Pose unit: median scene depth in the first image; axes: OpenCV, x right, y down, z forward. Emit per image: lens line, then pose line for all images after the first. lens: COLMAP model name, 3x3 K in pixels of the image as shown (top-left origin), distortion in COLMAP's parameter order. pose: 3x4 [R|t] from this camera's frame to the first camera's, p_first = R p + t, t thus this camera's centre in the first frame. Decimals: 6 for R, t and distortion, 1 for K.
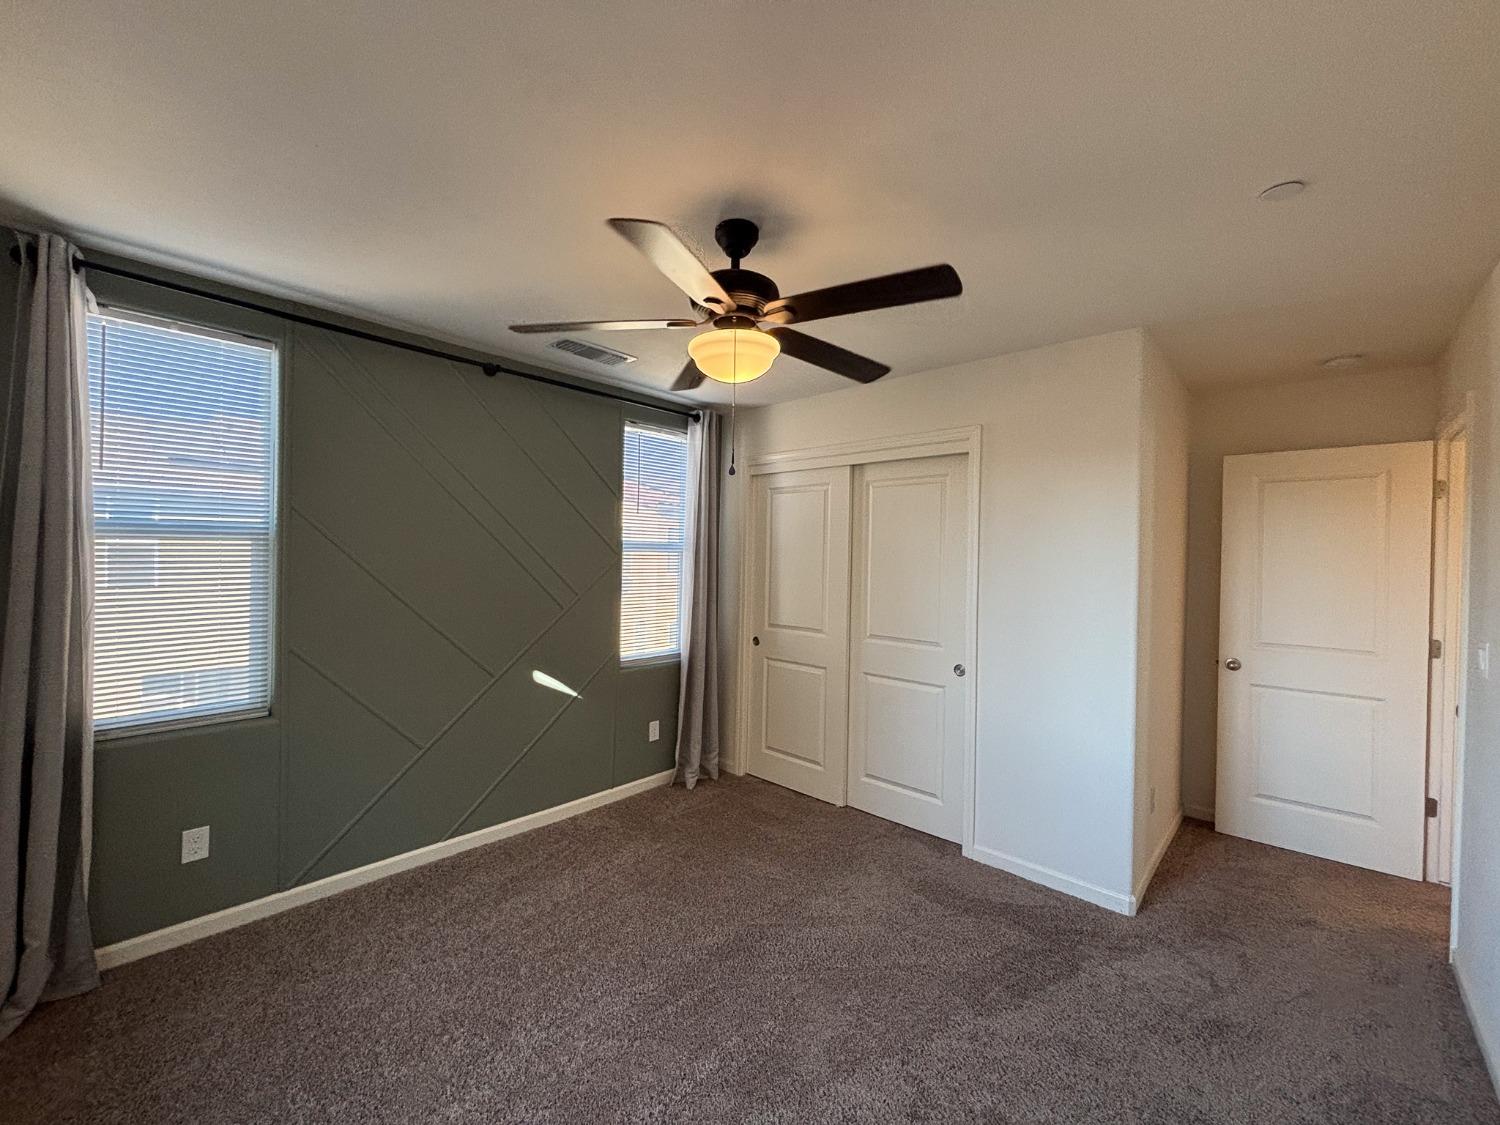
lens RADIAL K [[603.7, 0, 756.2], [0, 603.7, 566.3], [0, 0, 1]] dist [-0.000128, -0.000671]
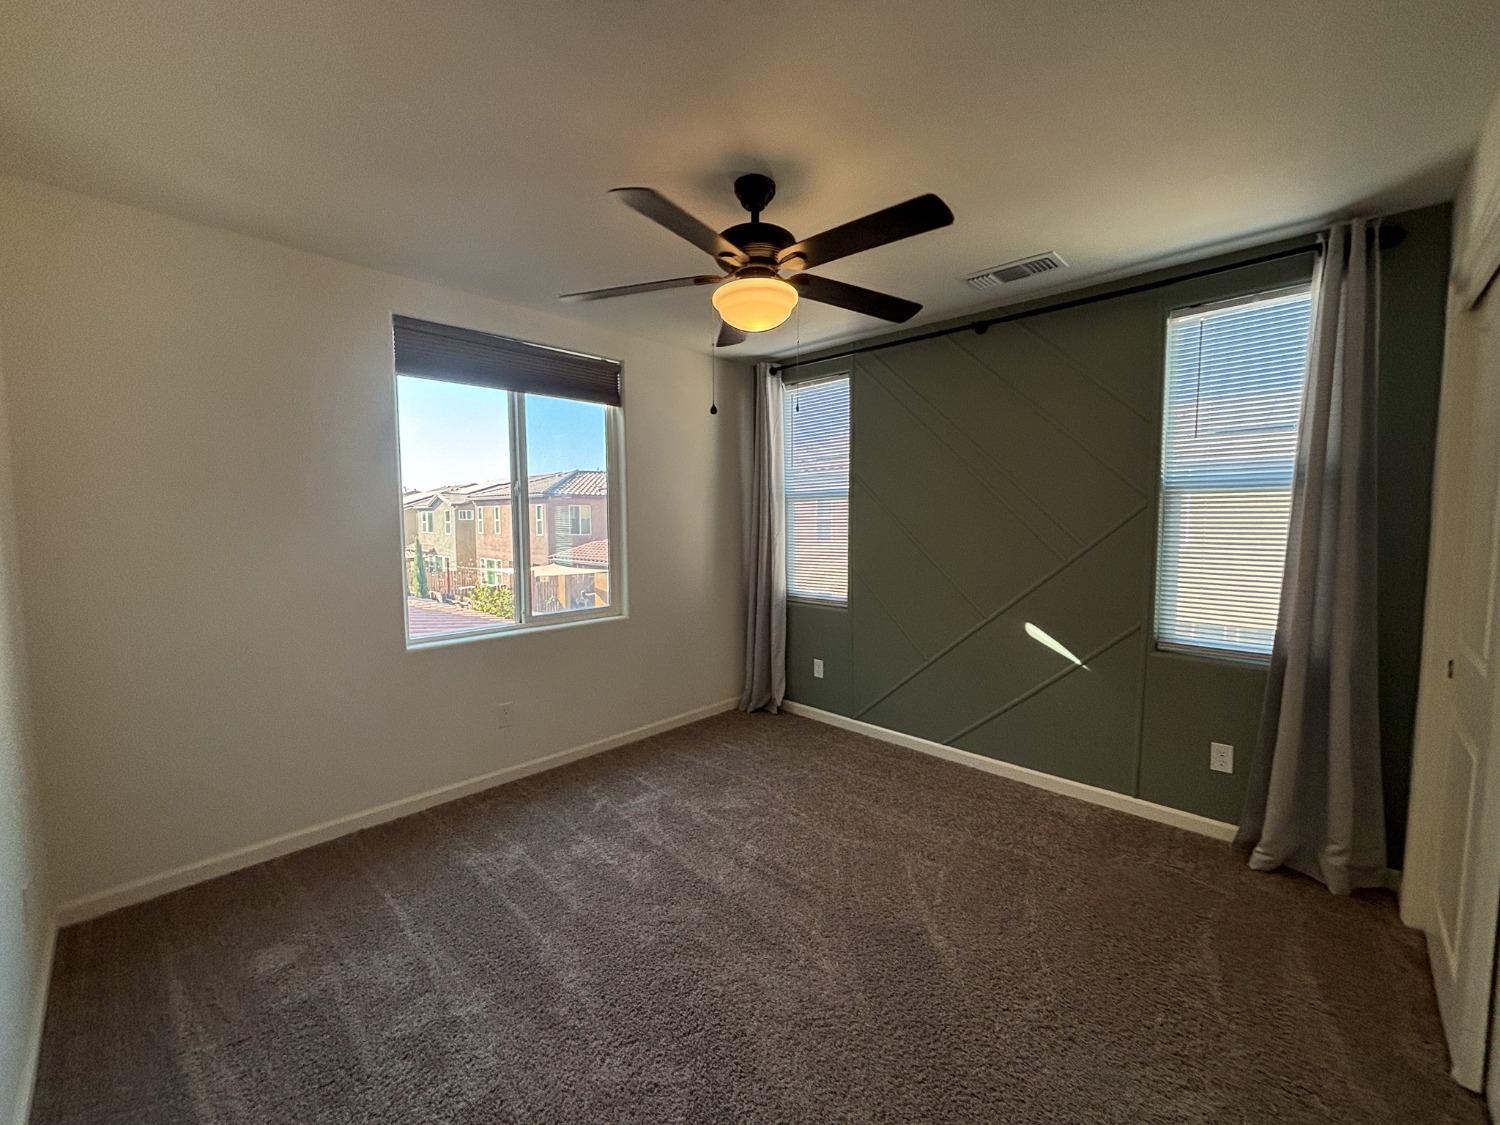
lens RADIAL K [[603.7, 0, 758.0], [0, 603.7, 558.6], [0, 0, 1]] dist [-0.000128, -0.000671]
pose [[-0.020799, 0.065277, -0.997650, 0.556857], [-0.000643, 0.997865, 0.065304, 0.007230], [0.999783, 0.002000, -0.020713, 0.548551]]
